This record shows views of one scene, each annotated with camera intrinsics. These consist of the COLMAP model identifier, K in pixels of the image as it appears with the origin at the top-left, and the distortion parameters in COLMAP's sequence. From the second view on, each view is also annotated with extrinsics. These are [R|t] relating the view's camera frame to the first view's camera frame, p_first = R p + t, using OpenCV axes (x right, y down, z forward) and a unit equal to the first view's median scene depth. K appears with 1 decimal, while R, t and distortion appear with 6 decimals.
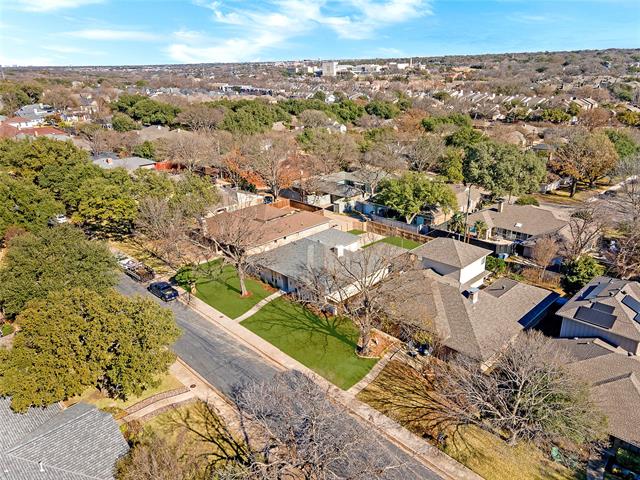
lens RADIAL K [[465.0, 0, 332.8], [0, 465.0, 239.8], [0, 0, 1]] dist [0.039872, -0.002577]
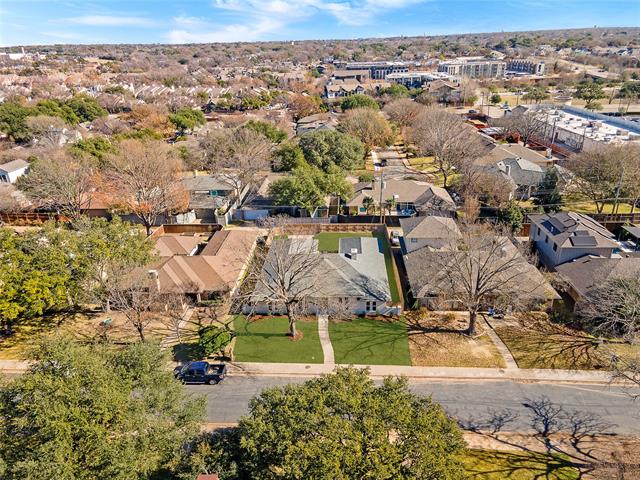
lens RADIAL K [[465.0, 0, 332.8], [0, 465.0, 239.8], [0, 0, 1]] dist [0.039872, -0.002577]
pose [[0.741426, -0.253034, 0.621499, -0.644679], [0.243735, 0.964473, 0.101905, -0.119112], [-0.625205, 0.075926, 0.776759, 0.313859]]
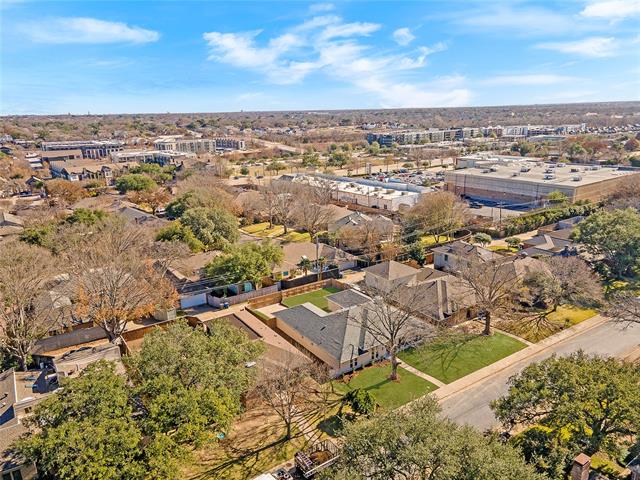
lens RADIAL K [[465.0, 0, 332.8], [0, 465.0, 239.8], [0, 0, 1]] dist [0.039872, -0.002577]
pose [[0.176387, -0.233559, 0.956210, -1.082257], [0.364702, 0.917809, 0.156904, -0.336298], [-0.914265, 0.321056, 0.247069, 0.840667]]
